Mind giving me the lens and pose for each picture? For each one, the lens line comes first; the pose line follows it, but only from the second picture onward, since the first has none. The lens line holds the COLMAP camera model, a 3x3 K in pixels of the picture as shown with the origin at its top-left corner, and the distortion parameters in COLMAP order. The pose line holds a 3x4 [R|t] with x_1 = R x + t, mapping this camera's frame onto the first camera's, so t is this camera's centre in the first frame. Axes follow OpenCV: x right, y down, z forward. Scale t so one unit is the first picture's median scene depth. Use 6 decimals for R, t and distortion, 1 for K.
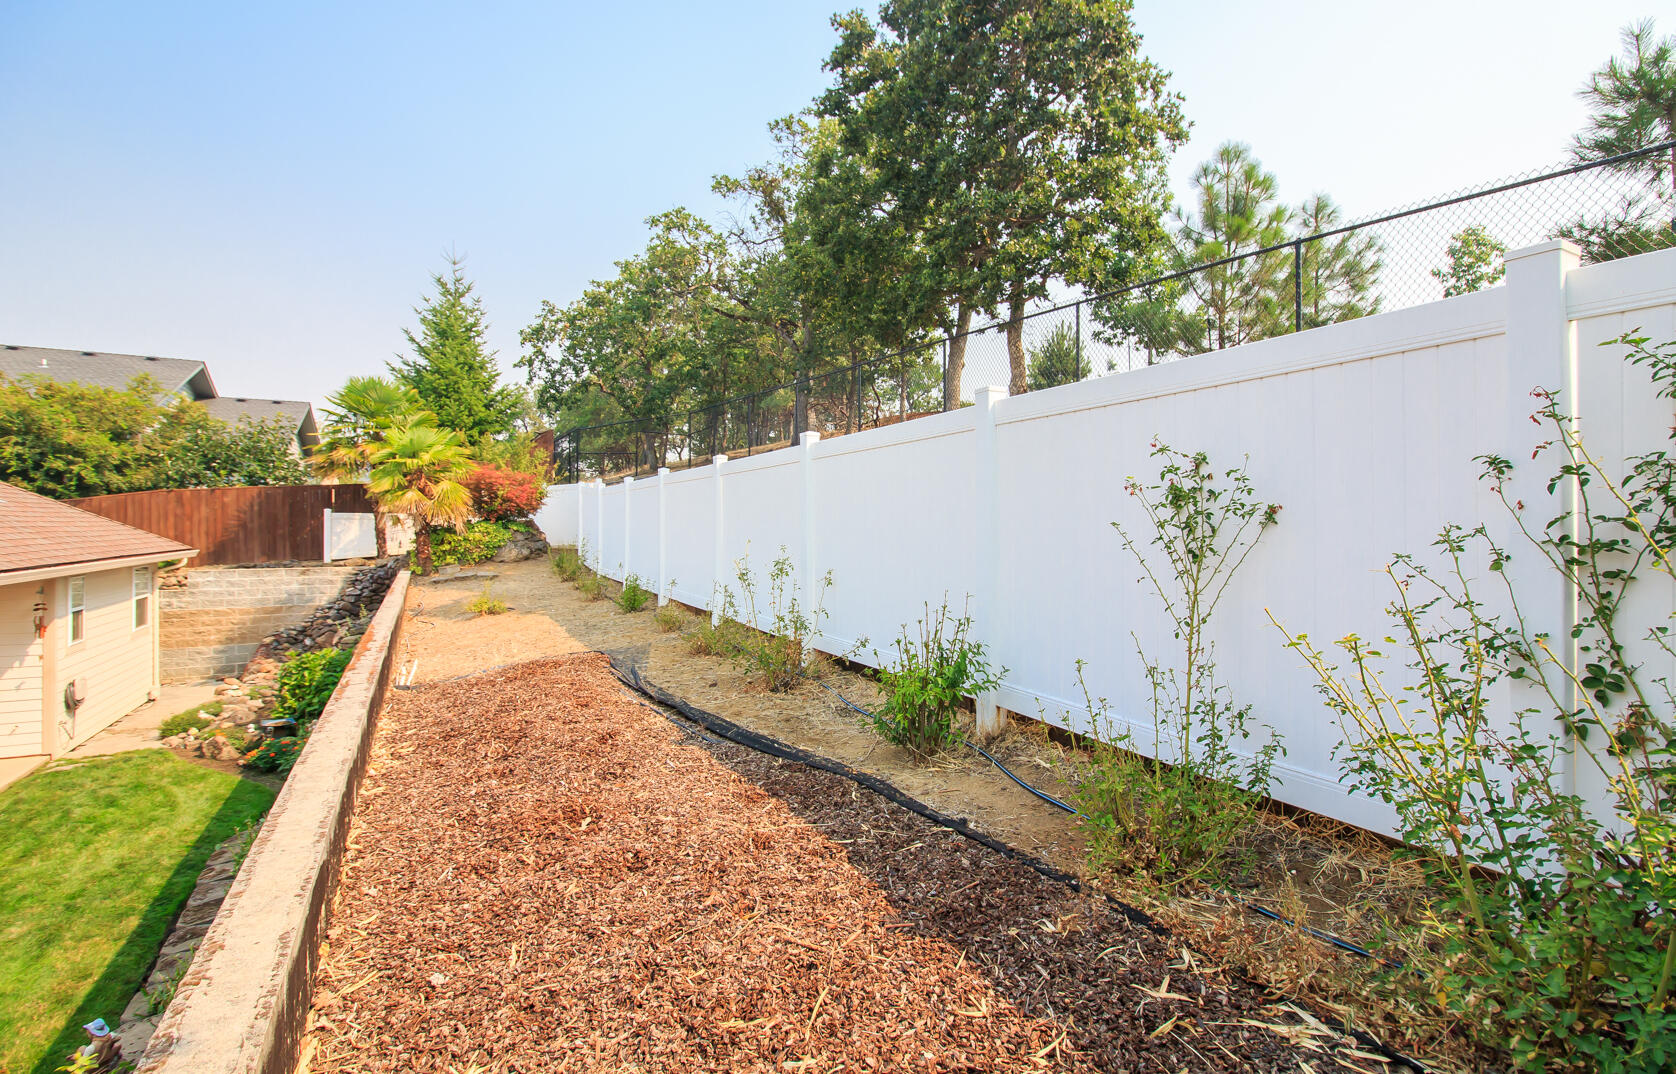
lens RADIAL K [[770.6, 0, 841.4], [0, 770.6, 524.9], [0, 0, 1]] dist [0.007908, -0.006723]
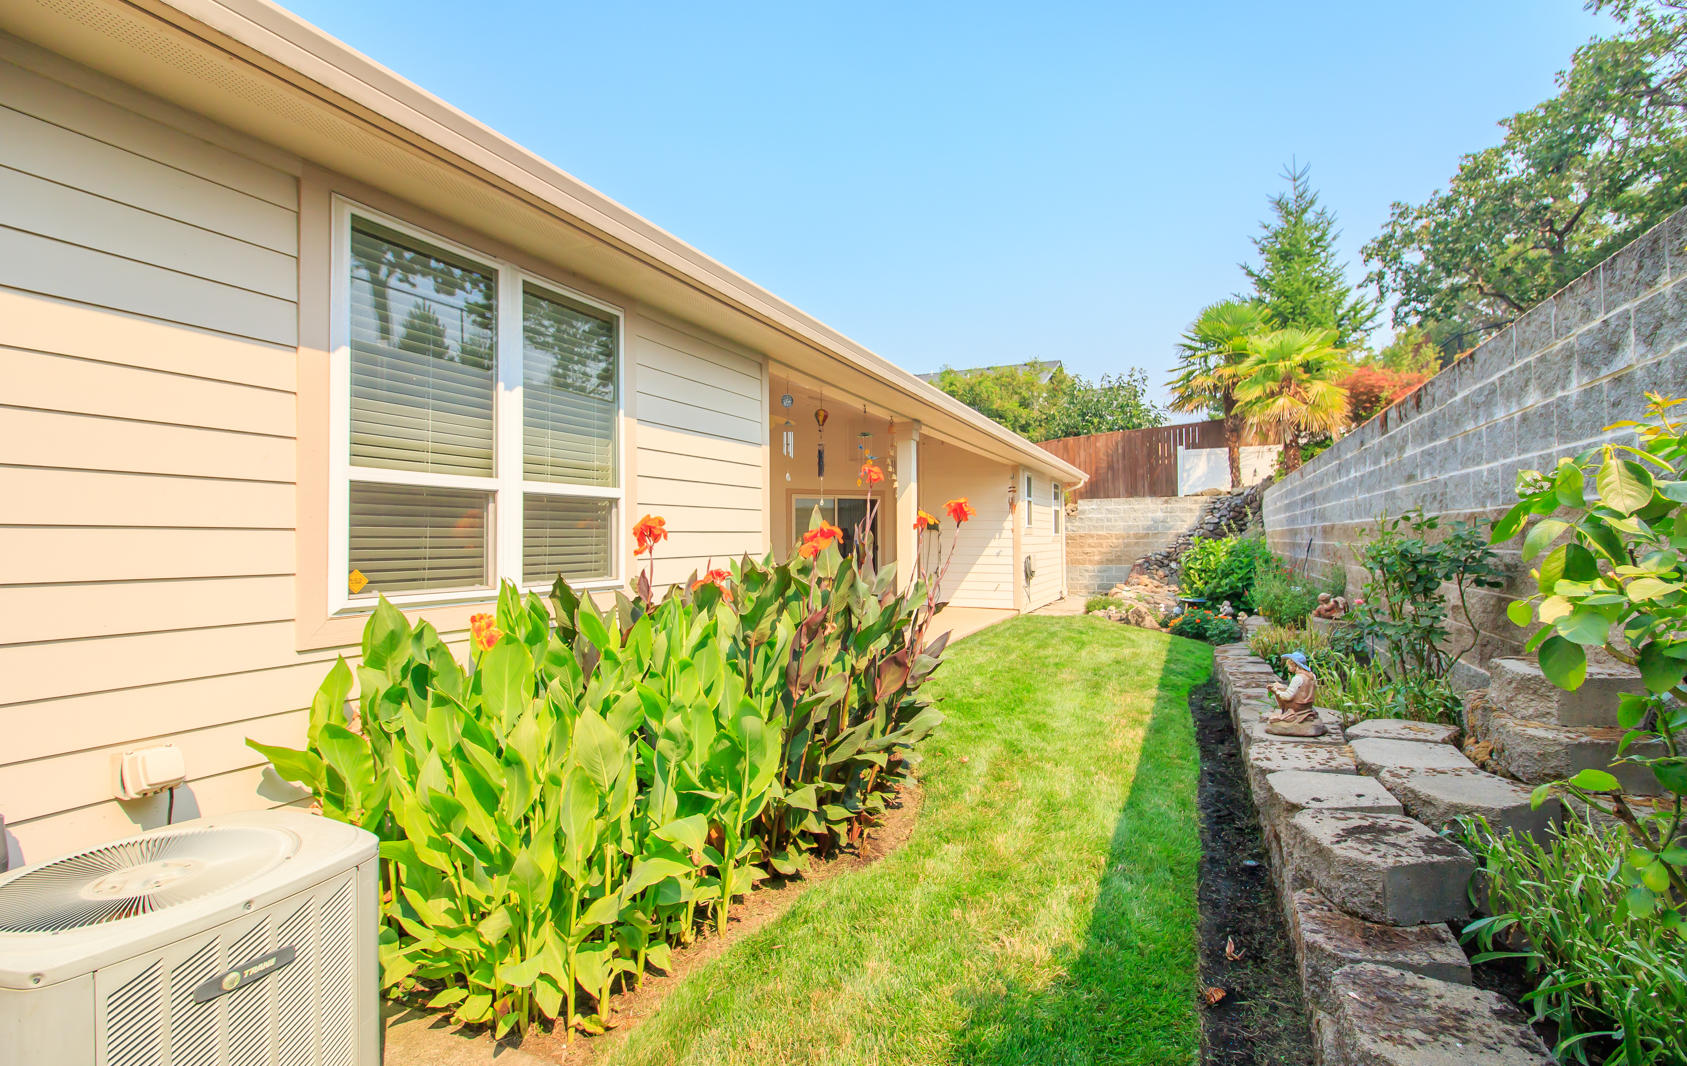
lens RADIAL K [[757.2, 0, 844.4], [0, 757.2, 528.2], [0, 0, 1]] dist [-0.009948, -0.001379]
pose [[0.593261, -0.015253, -0.804865, -0.127061], [0.010683, 0.999882, -0.011075, 0.104716], [0.804939, -0.002028, 0.593354, 0.034479]]
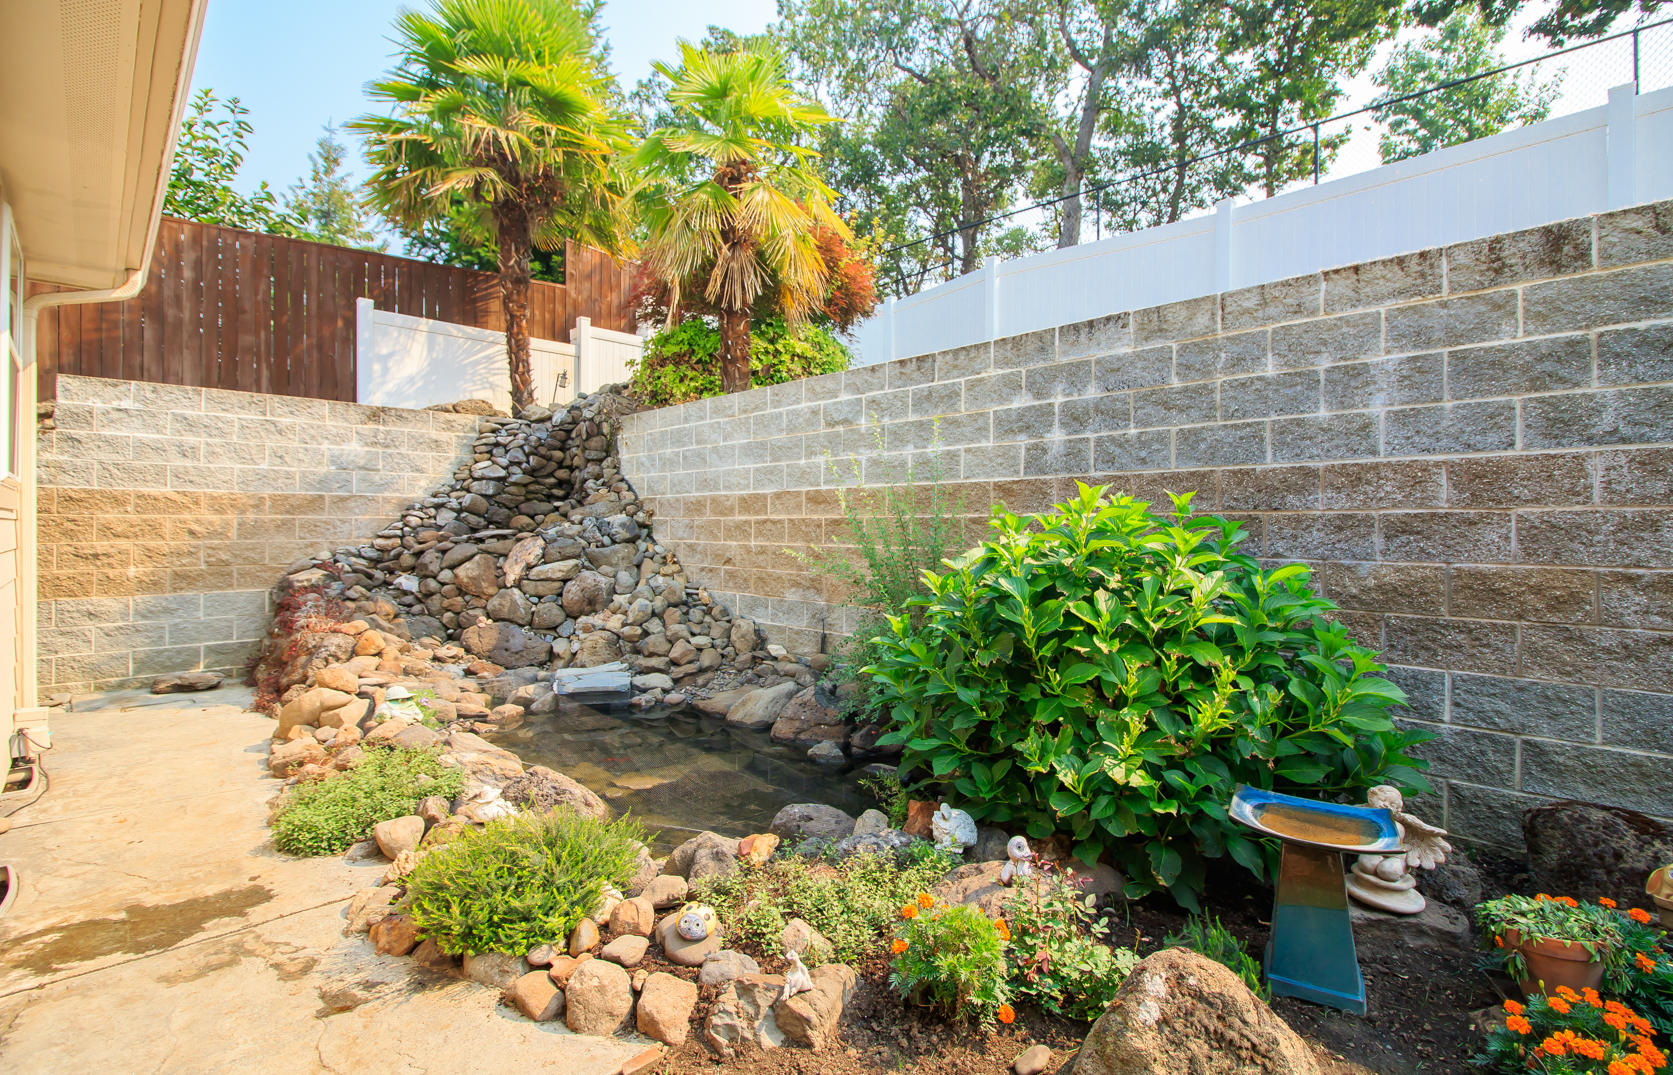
lens RADIAL K [[769.2, 0, 813.0], [0, 769.2, 525.6], [0, 0, 1]] dist [0.007908, -0.006723]
pose [[0.967712, 0.004360, 0.252020, -0.573104], [-0.003276, 0.999983, -0.004721, 0.119481], [-0.252037, 0.003743, 0.967710, 0.552918]]
